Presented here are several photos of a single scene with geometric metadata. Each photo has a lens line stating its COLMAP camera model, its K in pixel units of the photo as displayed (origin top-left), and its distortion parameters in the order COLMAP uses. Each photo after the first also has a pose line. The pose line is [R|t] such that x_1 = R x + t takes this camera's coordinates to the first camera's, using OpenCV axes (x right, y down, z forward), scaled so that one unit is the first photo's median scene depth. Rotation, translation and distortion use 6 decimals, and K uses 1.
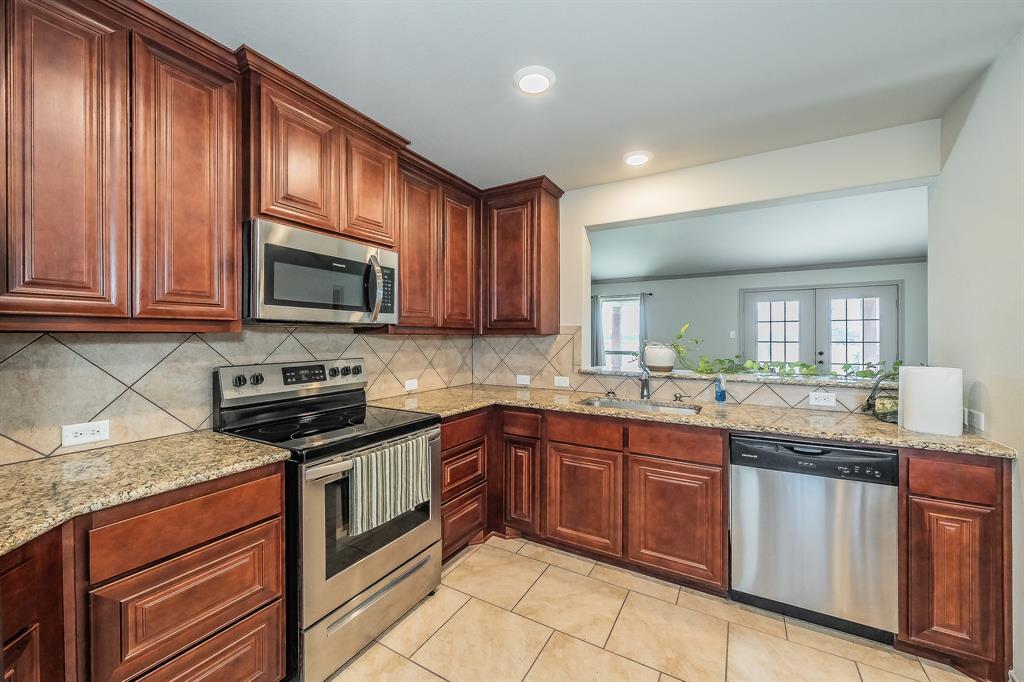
lens RADIAL K [[396.1, 0, 514.4], [0, 396.1, 337.3], [0, 0, 1]] dist [0.002116, 0.000276]
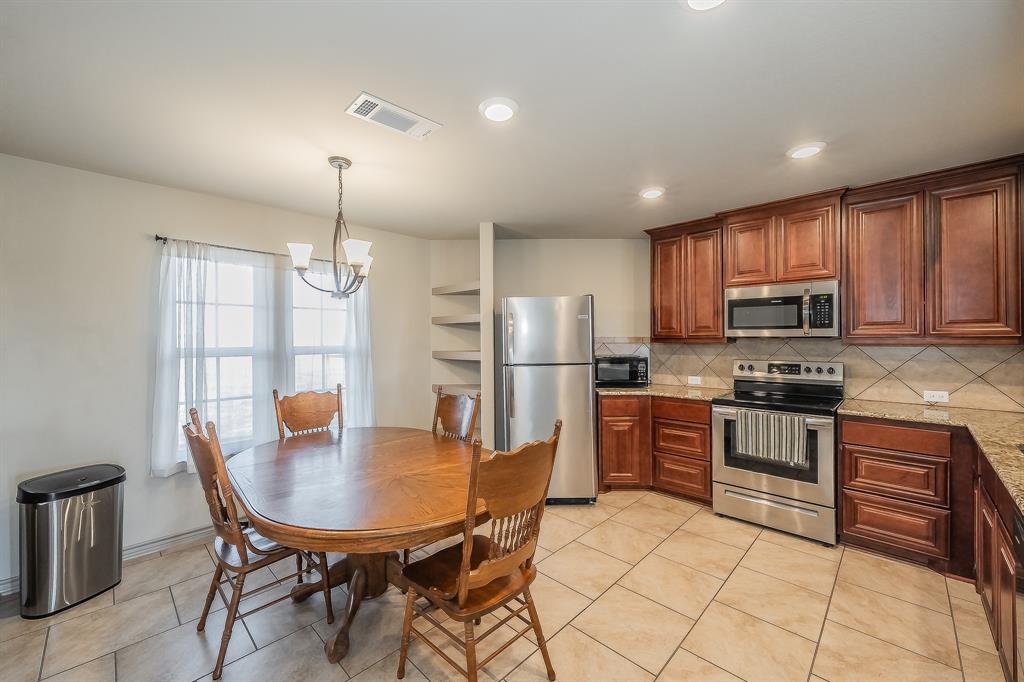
lens RADIAL K [[396.1, 0, 509.4], [0, 396.1, 339.7], [0, 0, 1]] dist [0.002116, 0.000276]
pose [[-0.248045, -0.000599, -0.968748, 1.421200], [-0.000709, 1.000000, -0.000437, -0.024716], [0.968748, 0.000578, -0.248045, 0.355486]]
